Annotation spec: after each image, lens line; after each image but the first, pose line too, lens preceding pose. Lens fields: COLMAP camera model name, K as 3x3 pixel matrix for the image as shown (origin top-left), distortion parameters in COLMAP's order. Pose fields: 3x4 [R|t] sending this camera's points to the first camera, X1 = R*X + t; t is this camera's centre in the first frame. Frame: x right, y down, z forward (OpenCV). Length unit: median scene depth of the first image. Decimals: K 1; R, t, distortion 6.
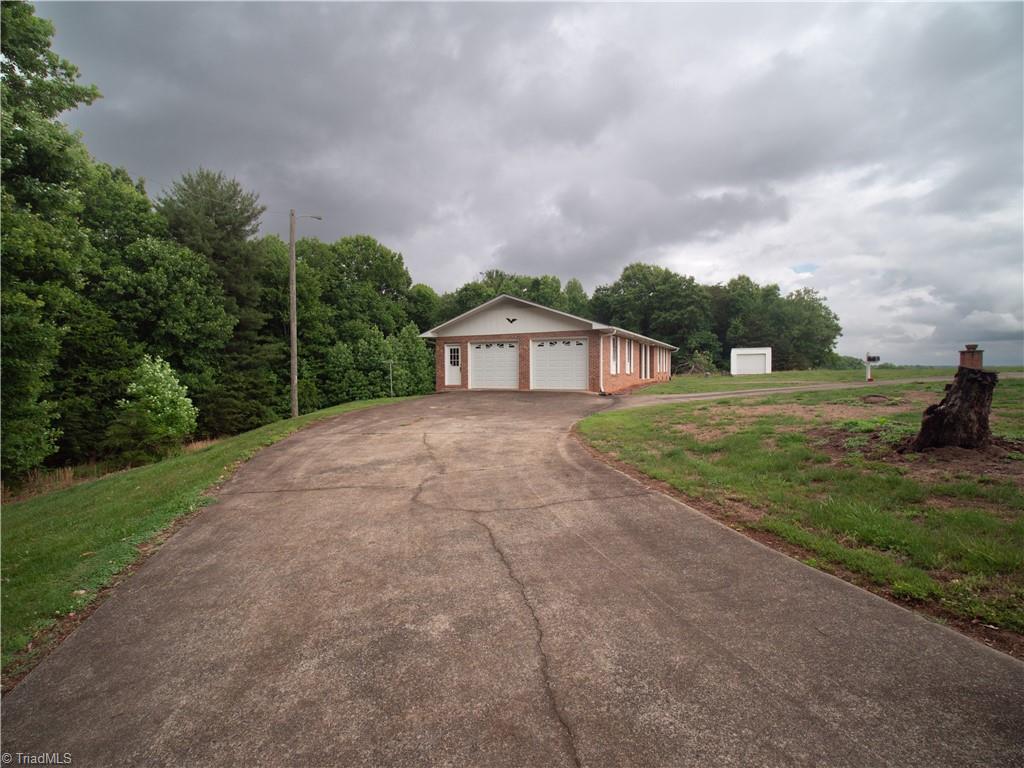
lens RADIAL K [[431.4, 0, 512.0], [0, 431.4, 384.0], [0, 0, 1]] dist [-0.019026, -0.000276]
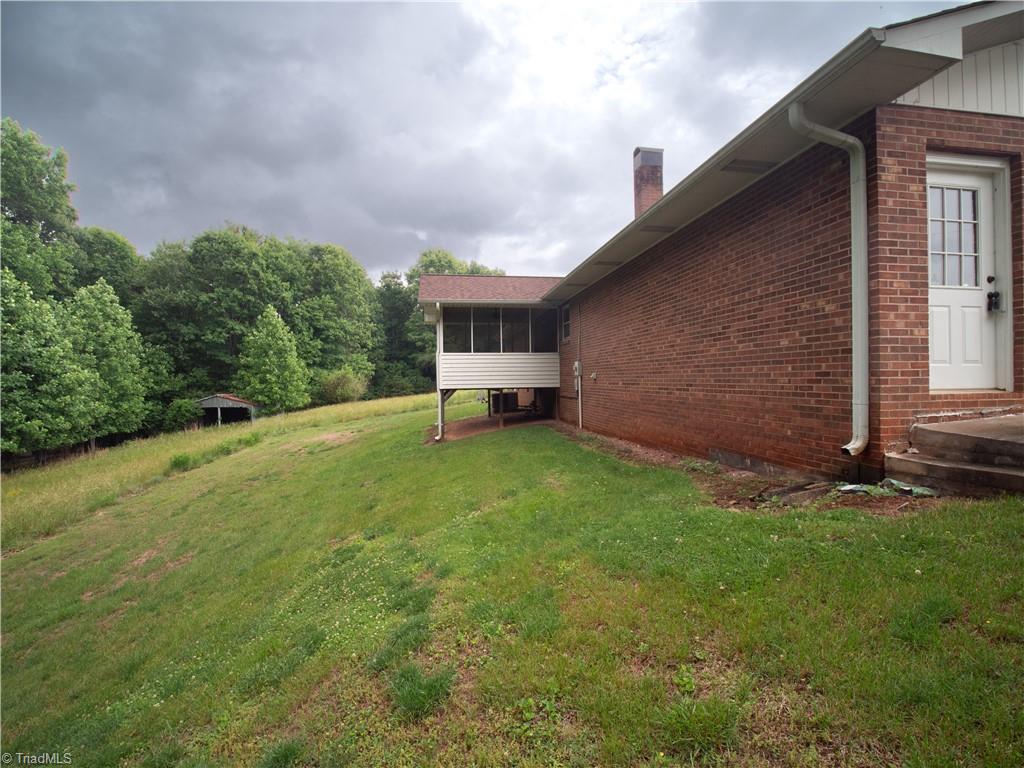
lens RADIAL K [[431.4, 0, 512.0], [0, 431.4, 384.0], [0, 0, 1]] dist [-0.019026, -0.000276]
pose [[0.812412, -0.002277, 0.583079, -0.146487], [0.019559, 0.999536, -0.023349, 0.000138], [-0.582756, 0.030373, 0.812080, 0.359981]]
